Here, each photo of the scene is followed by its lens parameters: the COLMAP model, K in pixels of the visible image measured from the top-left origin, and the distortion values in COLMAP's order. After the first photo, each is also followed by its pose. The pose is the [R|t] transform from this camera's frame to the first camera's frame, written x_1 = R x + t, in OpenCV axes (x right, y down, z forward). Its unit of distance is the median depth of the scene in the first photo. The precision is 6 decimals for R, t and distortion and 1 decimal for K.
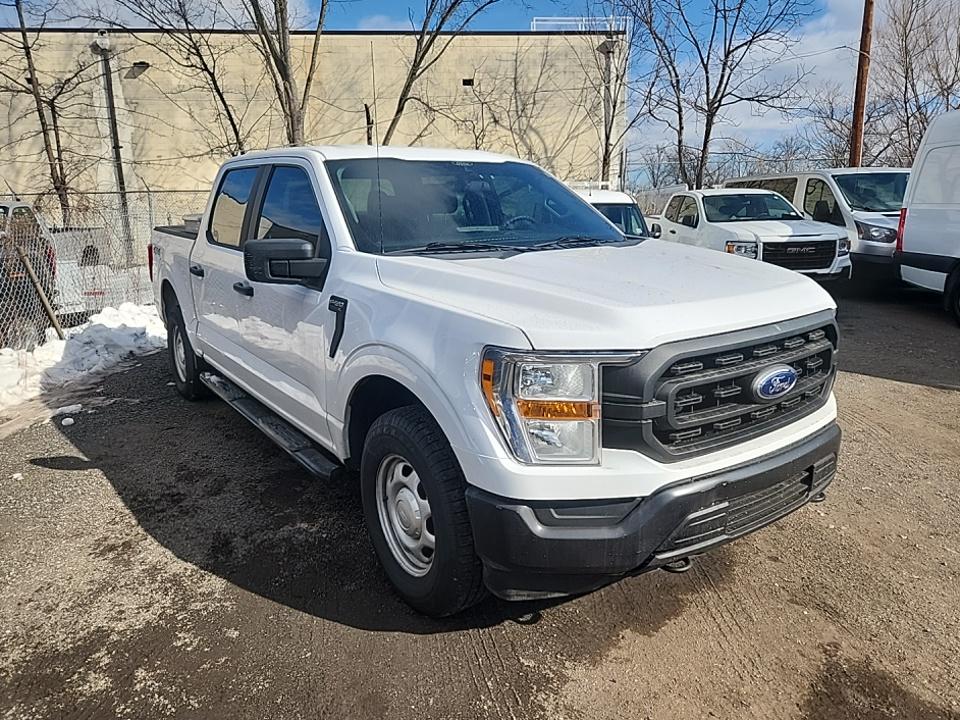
lens RADIAL K [[683.8, 0, 480.0], [0, 683.8, 360.0], [0, 0, 1]] dist [0.076704, -0.066204]
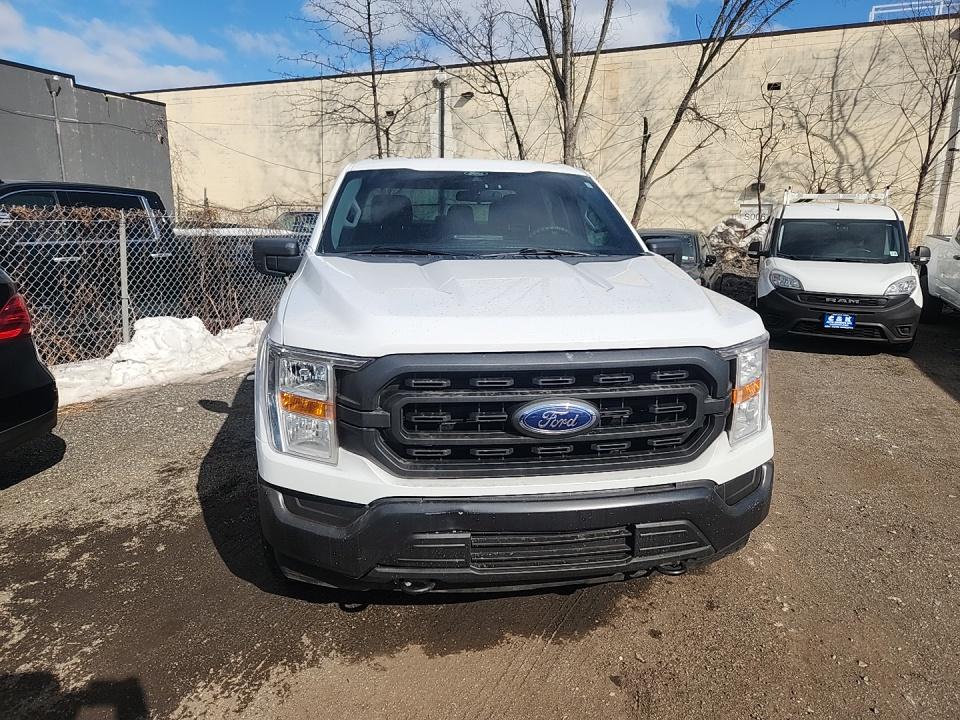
lens RADIAL K [[674.7, 0, 480.0], [0, 674.7, 360.0], [0, 0, 1]] dist [0.049922, -0.025380]
pose [[0.871717, 0.122218, -0.474523, 0.151477], [-0.128940, 0.991480, 0.018497, -0.008967], [0.472741, 0.045061, 0.880049, 0.037600]]
